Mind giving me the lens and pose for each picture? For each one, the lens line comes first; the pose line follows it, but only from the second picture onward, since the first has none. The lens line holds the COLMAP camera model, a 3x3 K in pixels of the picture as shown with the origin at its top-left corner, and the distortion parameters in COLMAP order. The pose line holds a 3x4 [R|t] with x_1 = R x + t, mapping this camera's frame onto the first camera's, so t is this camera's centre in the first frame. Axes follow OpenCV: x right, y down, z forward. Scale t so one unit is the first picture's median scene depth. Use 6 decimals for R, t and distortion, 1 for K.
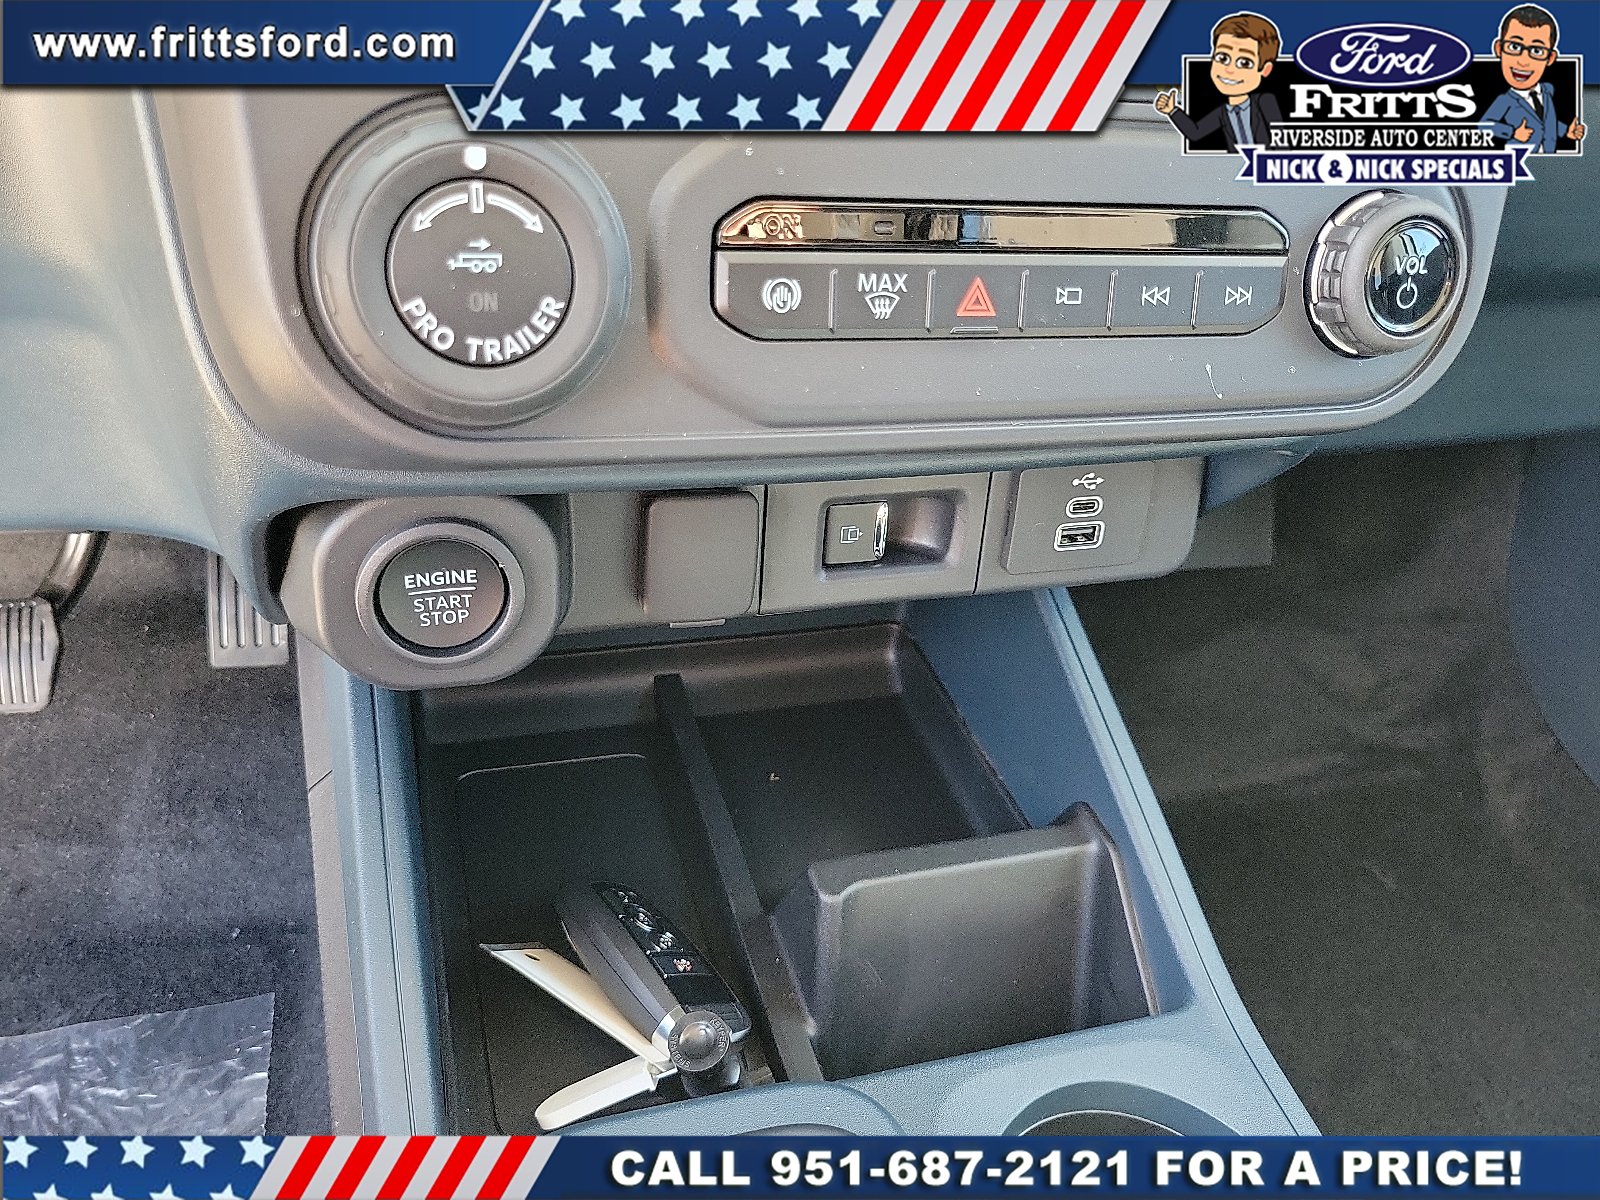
lens RADIAL K [[1233.8, 0, 802.4], [0, 1233.8, 597.5], [0, 0, 1]] dist [0.006517, -0.010810]
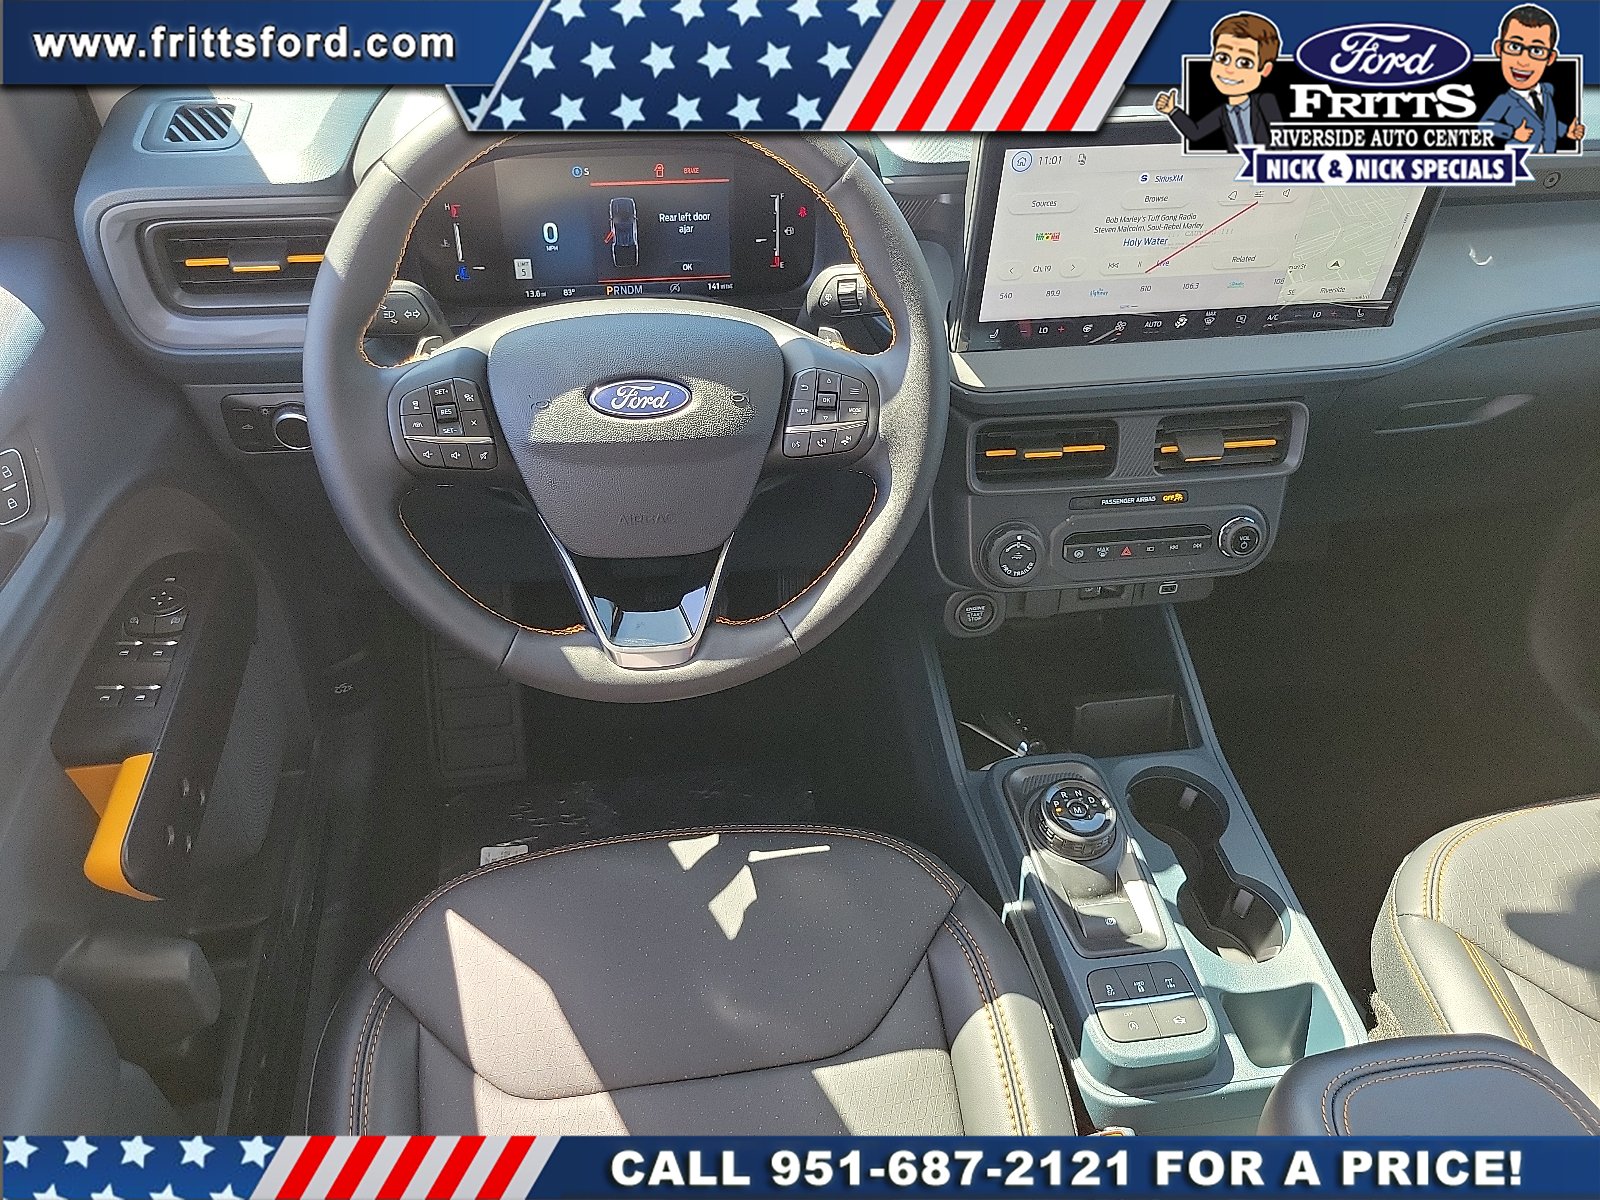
lens RADIAL K [[1260.2, 0, 795.1], [0, 1260.2, 595.7], [0, 0, 1]] dist [-0.000962, 0.004018]
pose [[0.987765, 0.012595, -0.155438, -0.182490], [-0.001495, 0.997453, 0.071316, -0.242252], [0.155940, -0.070211, 0.985268, -2.060644]]
